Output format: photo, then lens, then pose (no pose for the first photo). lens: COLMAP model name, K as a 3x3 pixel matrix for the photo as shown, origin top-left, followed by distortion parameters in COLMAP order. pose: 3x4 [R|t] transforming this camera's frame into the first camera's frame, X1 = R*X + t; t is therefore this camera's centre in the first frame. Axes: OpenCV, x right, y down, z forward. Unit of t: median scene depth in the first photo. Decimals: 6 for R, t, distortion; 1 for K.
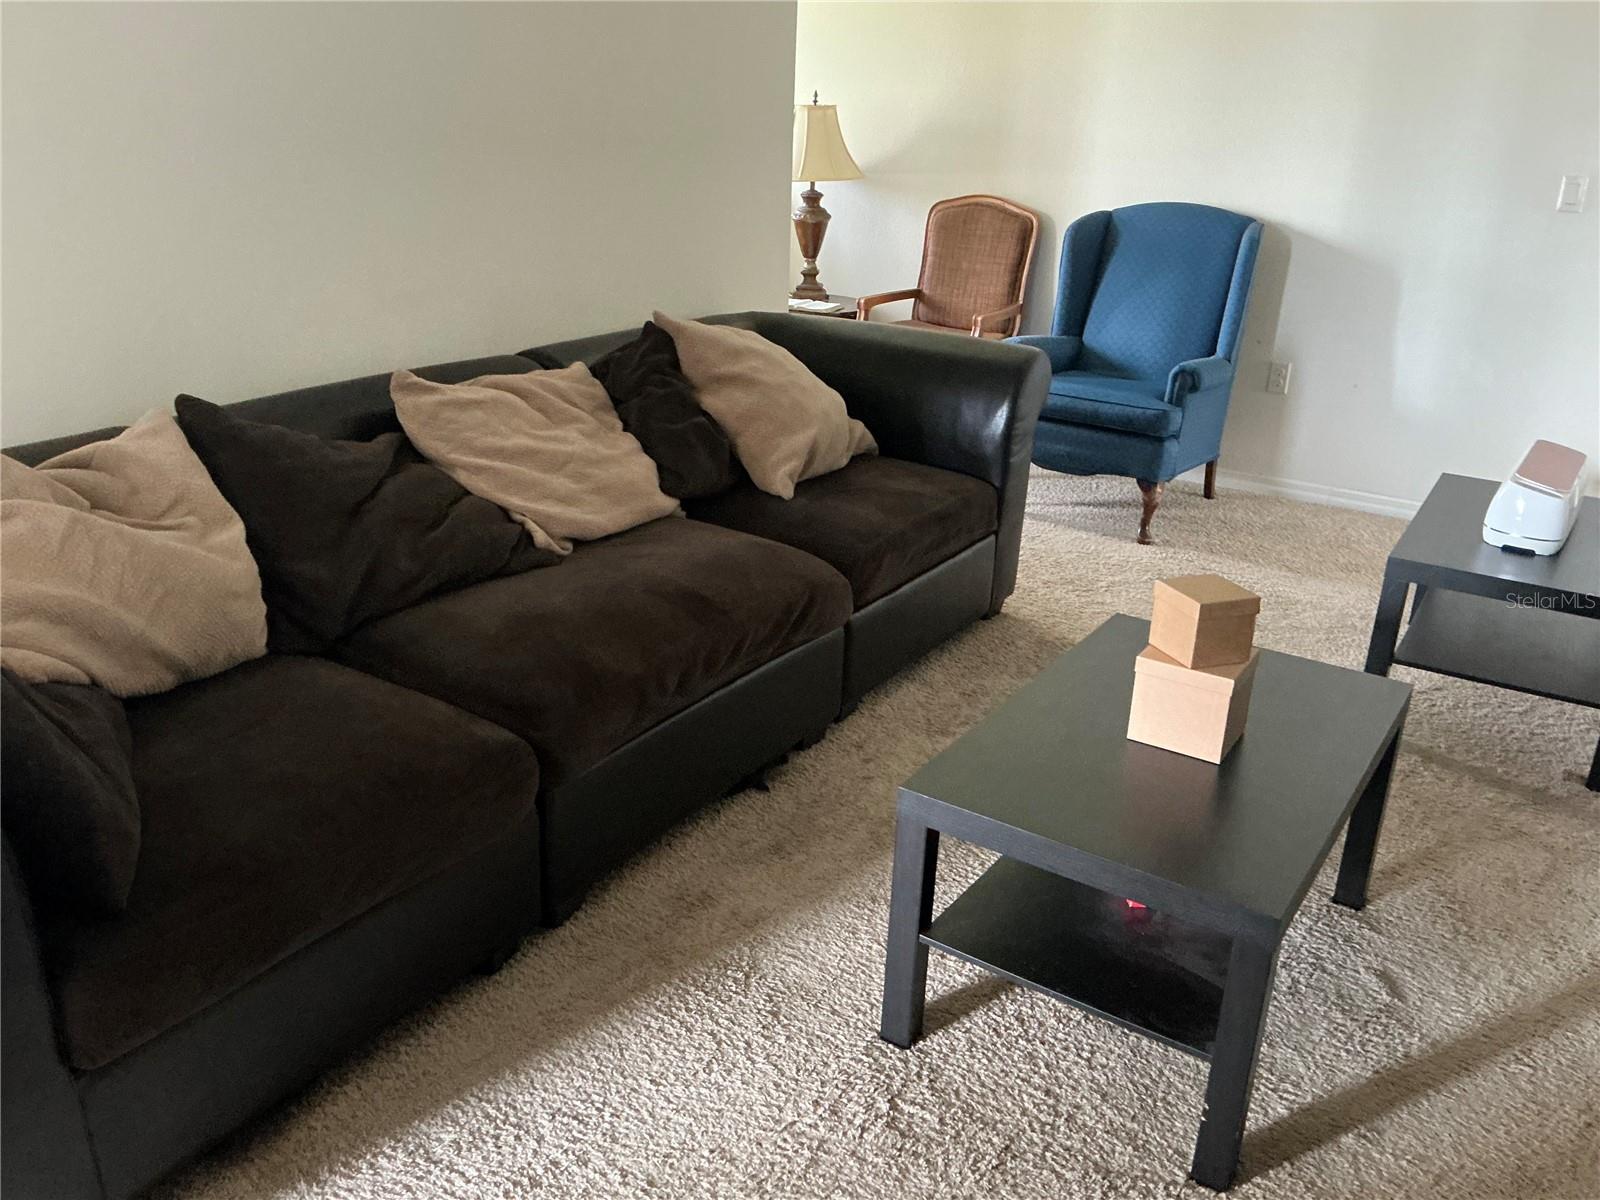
lens RADIAL K [[1358.6, 0, 803.4], [0, 1358.6, 595.3], [0, 0, 1]] dist [0.176076, -0.392508]
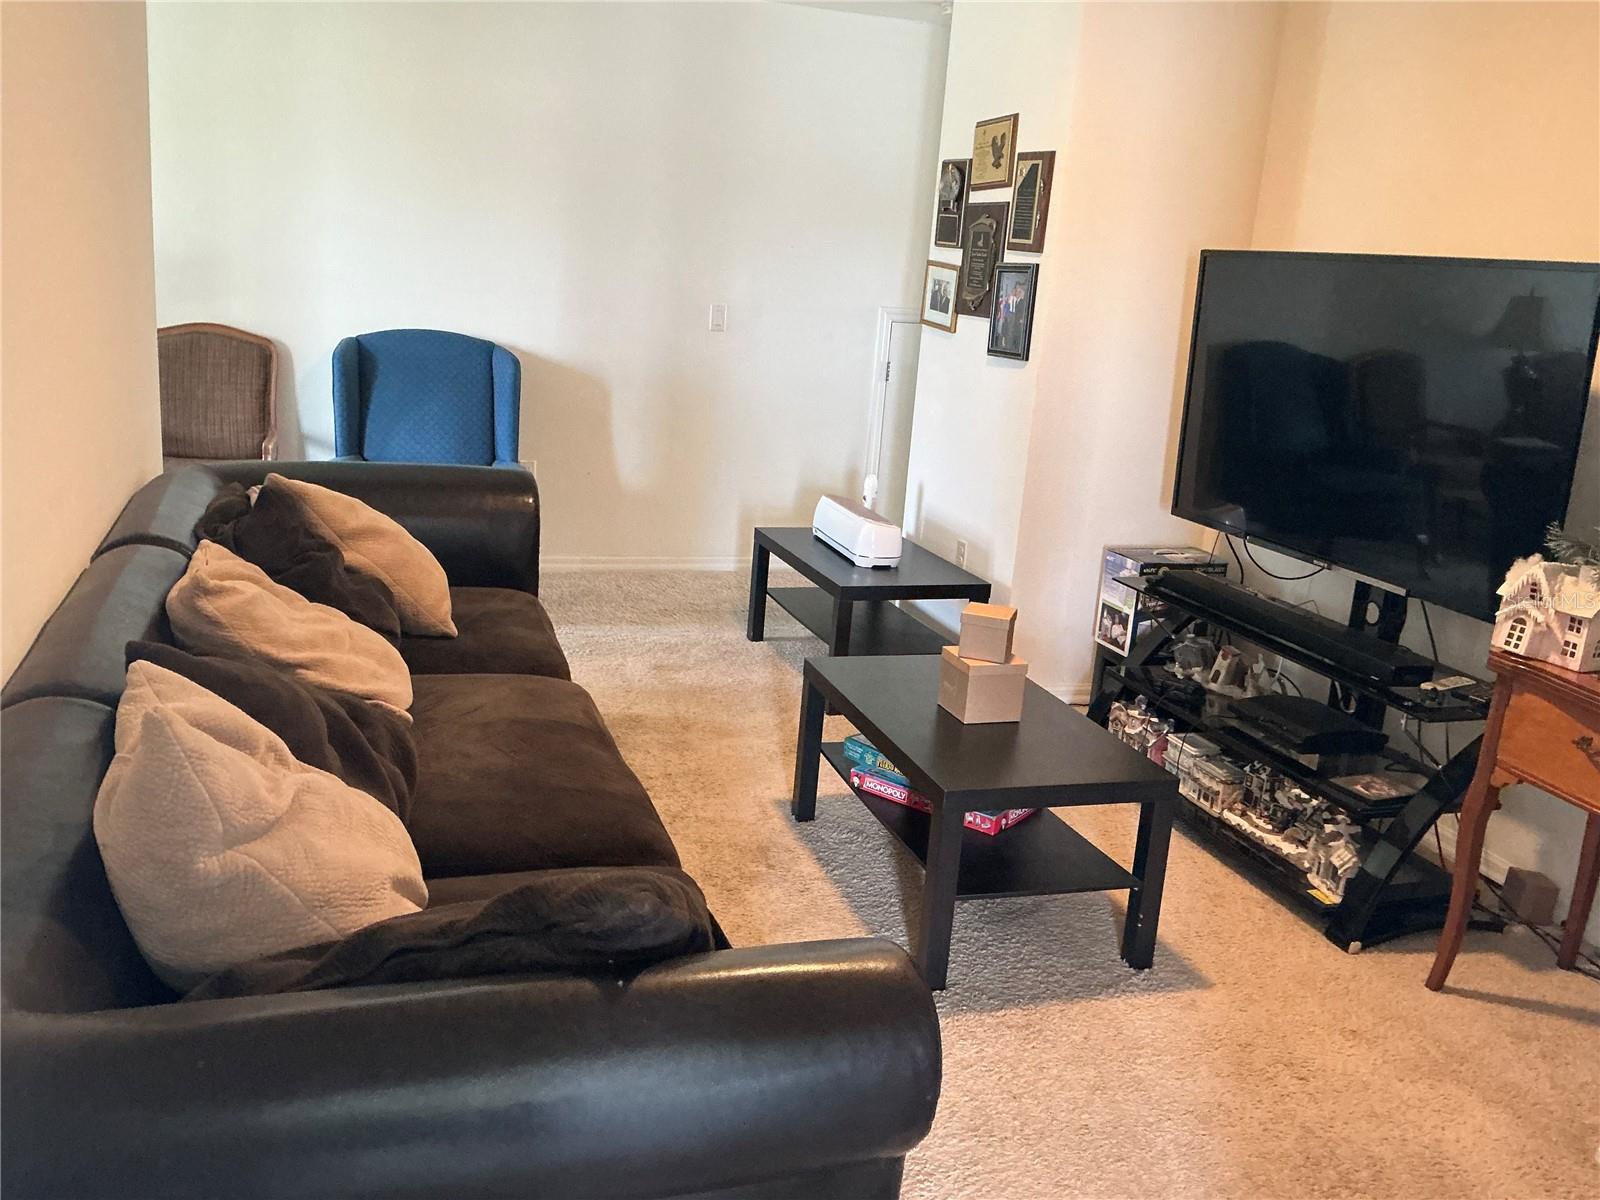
lens RADIAL K [[1358.6, 0, 803.4], [0, 1358.6, 595.3], [0, 0, 1]] dist [0.176076, -0.392508]
pose [[0.595099, -0.183352, 0.782457, -0.452046], [0.224102, 0.972866, 0.057530, -0.069388], [-0.771774, 0.141114, 0.620042, 0.099226]]
